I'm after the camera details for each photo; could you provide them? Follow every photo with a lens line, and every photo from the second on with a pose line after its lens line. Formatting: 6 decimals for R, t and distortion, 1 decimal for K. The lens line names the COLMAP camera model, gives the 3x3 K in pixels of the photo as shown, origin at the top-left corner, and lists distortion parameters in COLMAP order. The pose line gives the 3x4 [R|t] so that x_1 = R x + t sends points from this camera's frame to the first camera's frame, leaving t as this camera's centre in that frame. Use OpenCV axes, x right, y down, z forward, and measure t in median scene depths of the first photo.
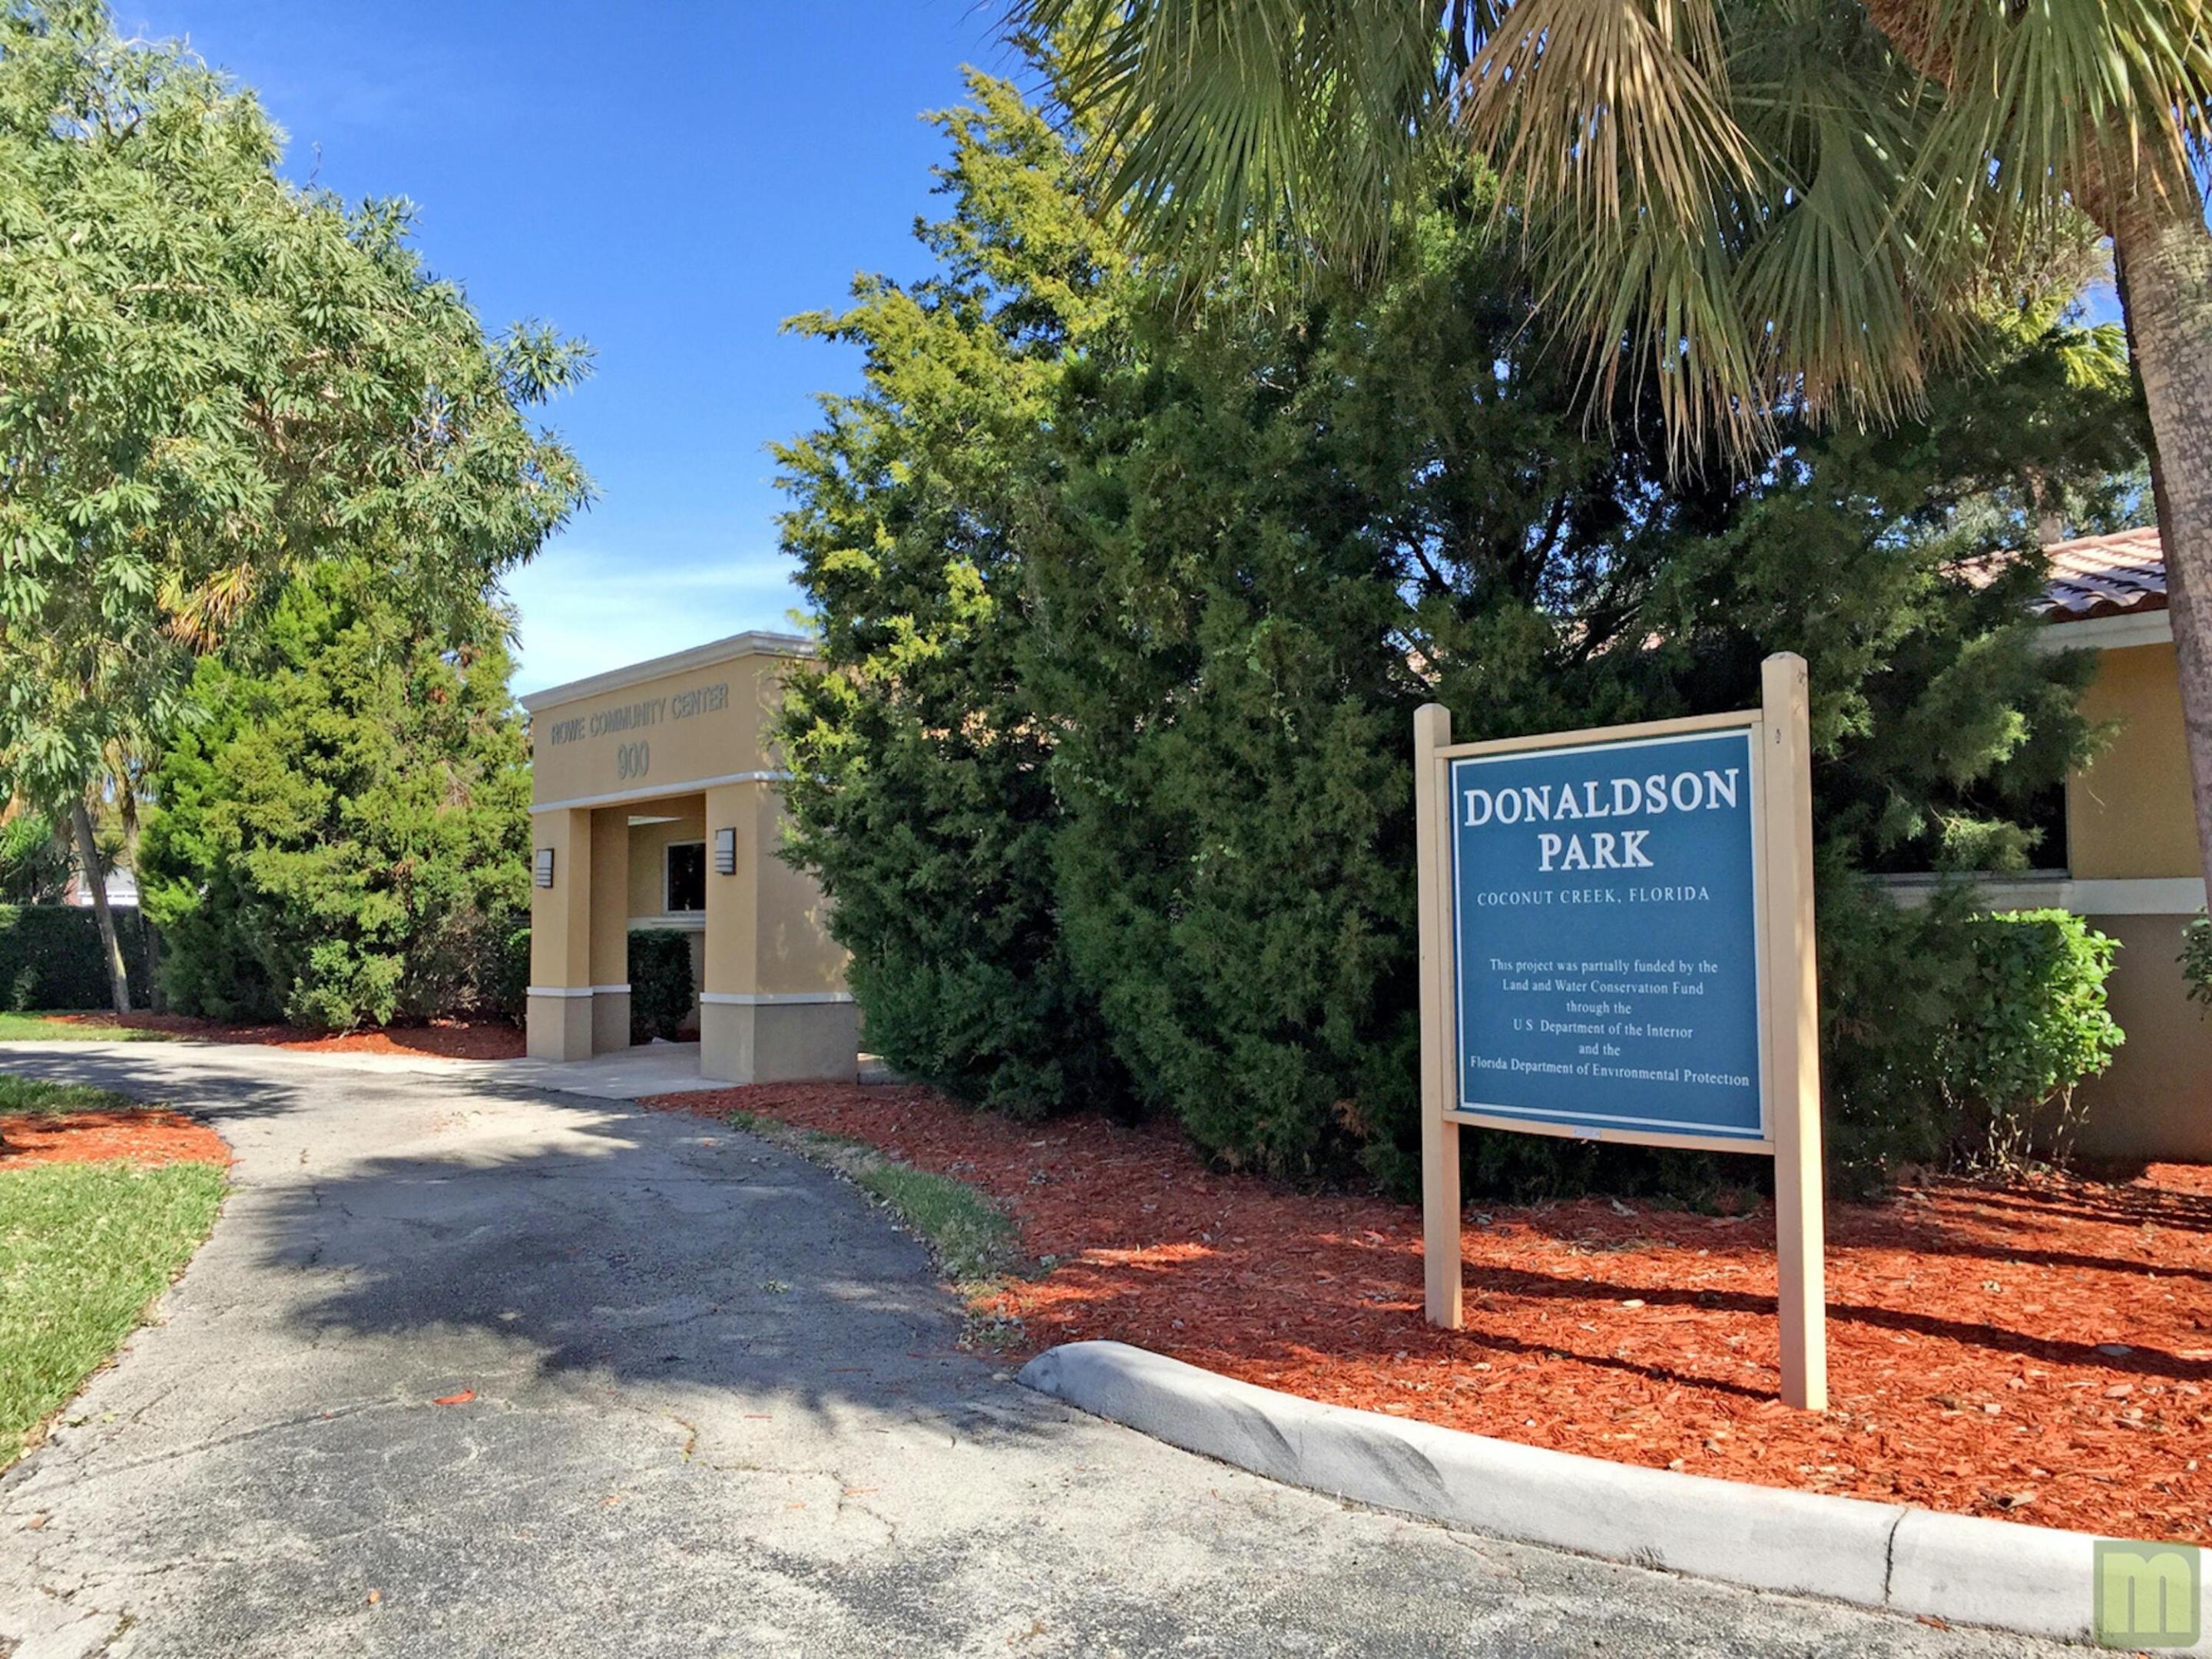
lens RADIAL K [[1890.2, 0, 1108.2], [0, 1890.2, 830.5], [0, 0, 1]] dist [0.057251, -0.003527]
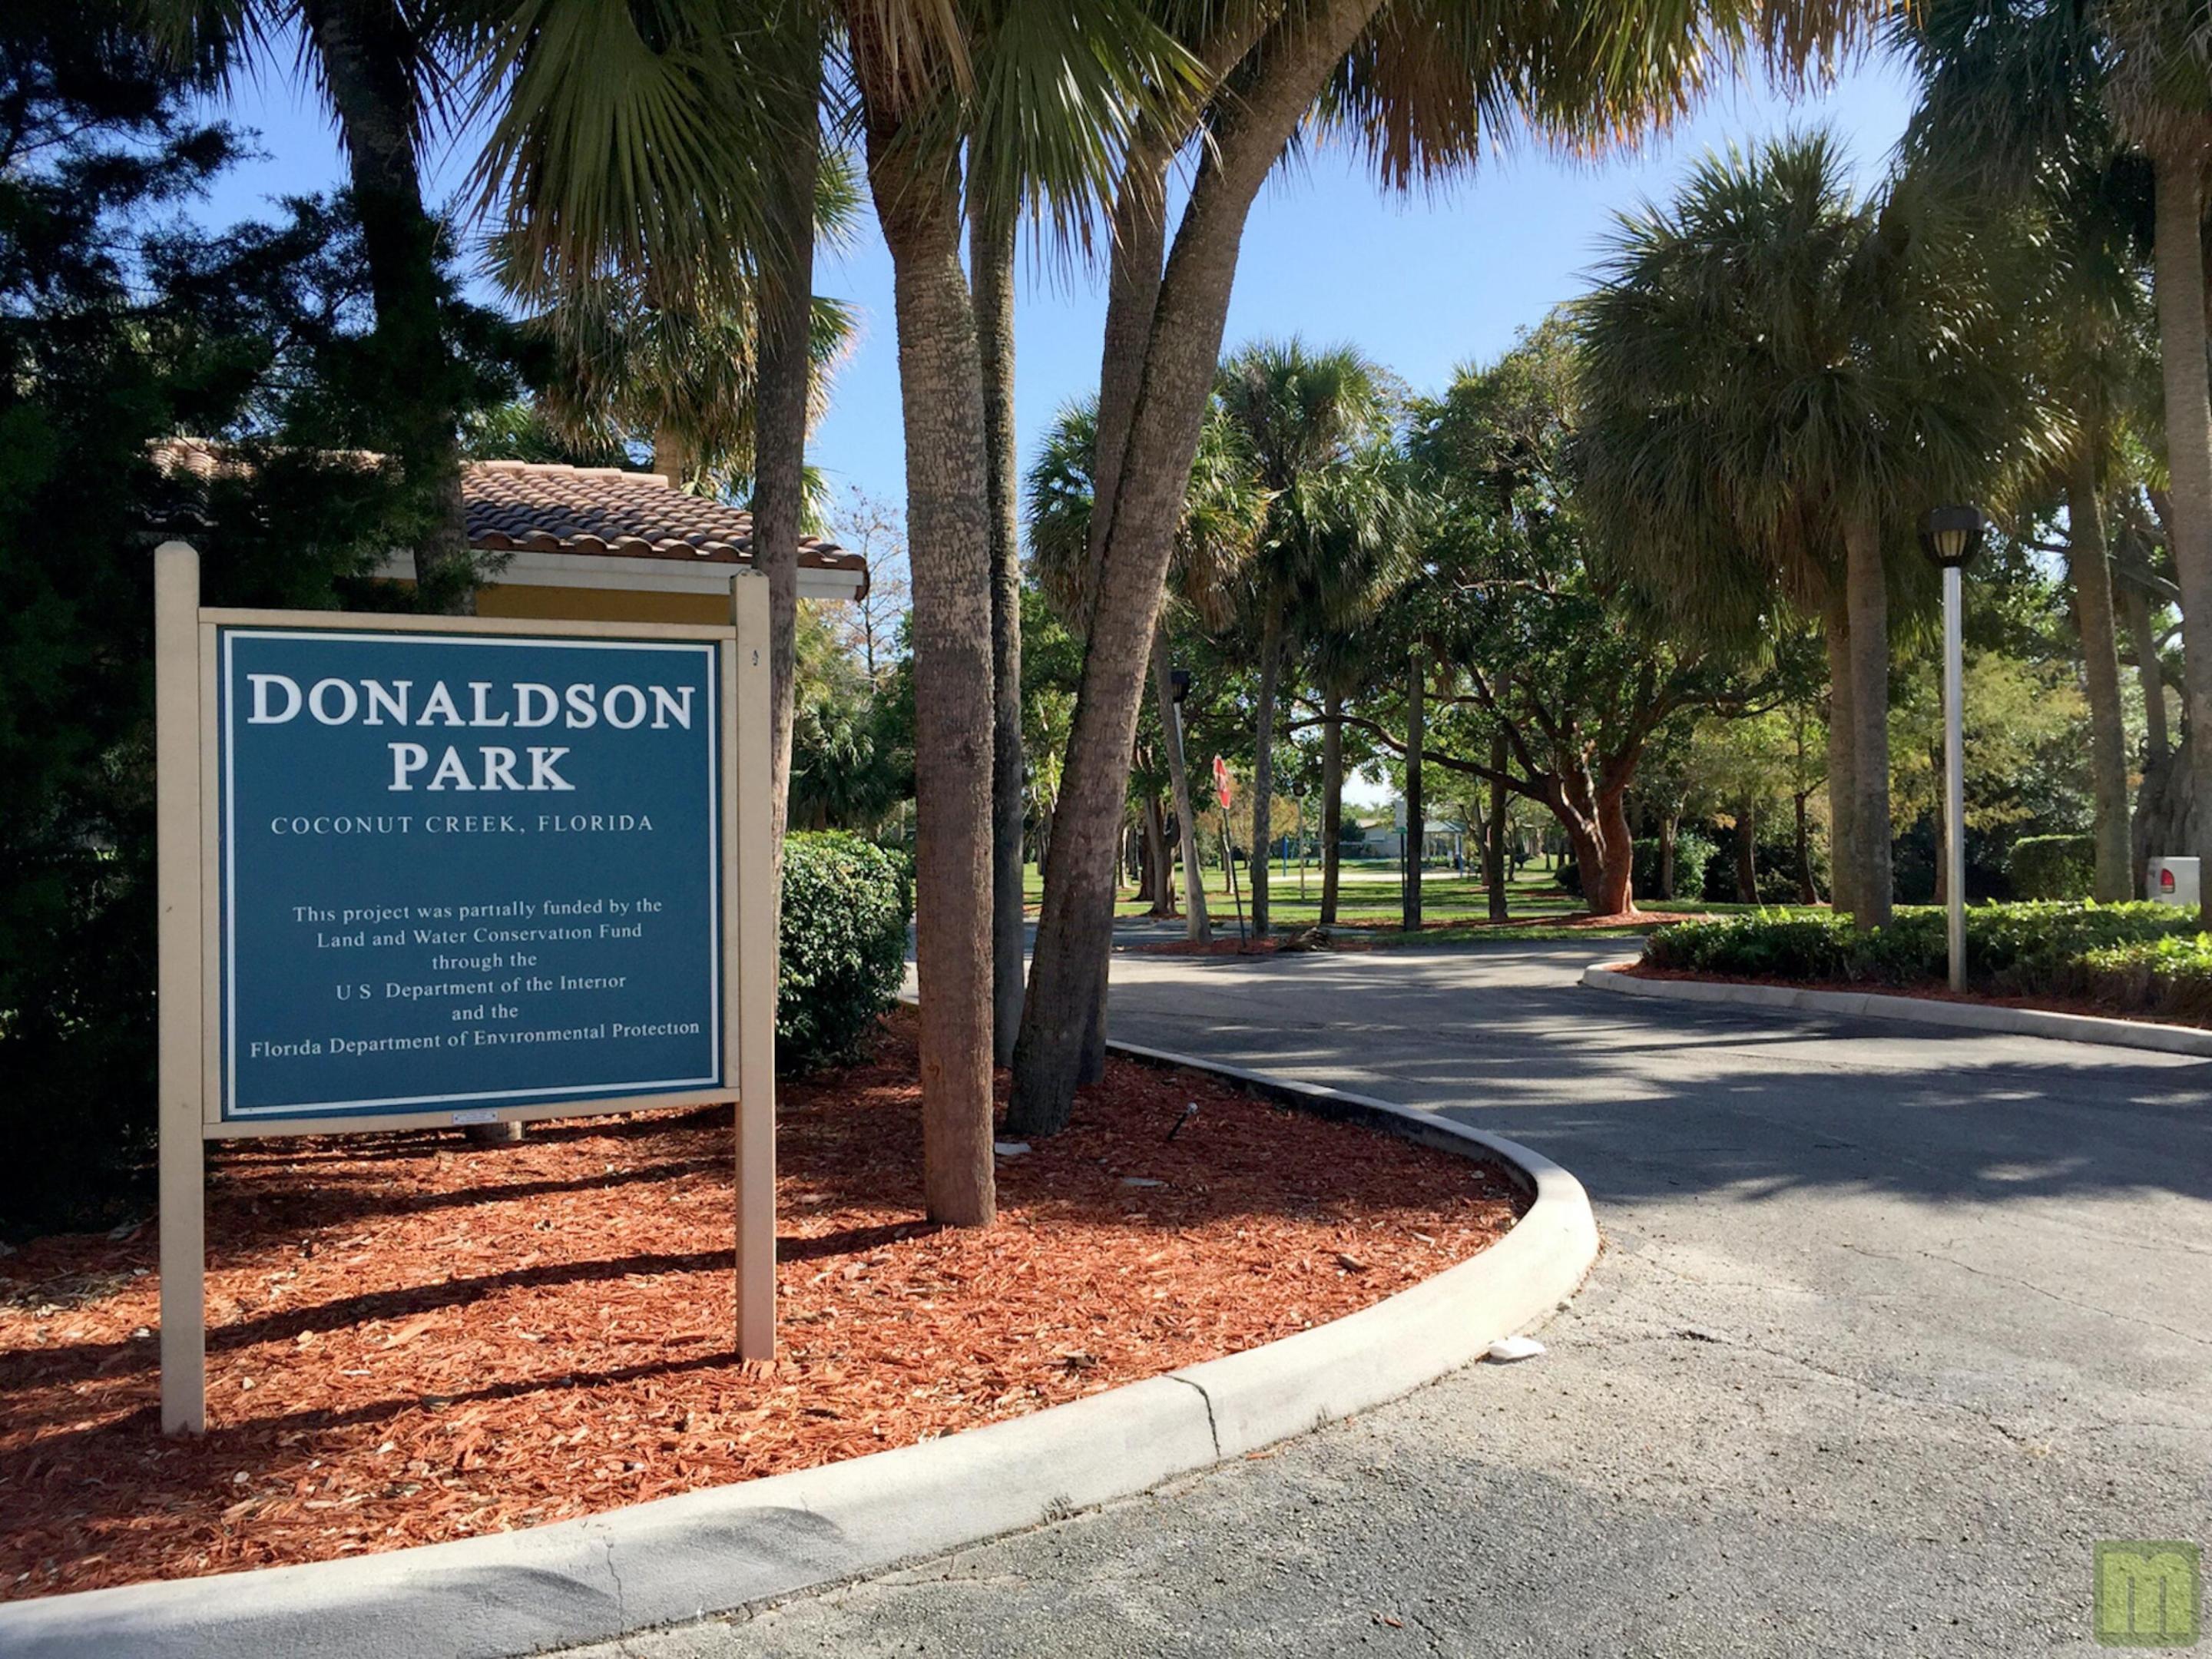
lens RADIAL K [[1890.2, 0, 1107.7], [0, 1890.2, 830.8], [0, 0, 1]] dist [0.057251, -0.003527]
pose [[0.237149, 0.012658, 0.971391, -0.474341], [-0.042942, 0.999074, -0.002535, 0.028397], [-0.970524, -0.041112, 0.237473, 0.554581]]
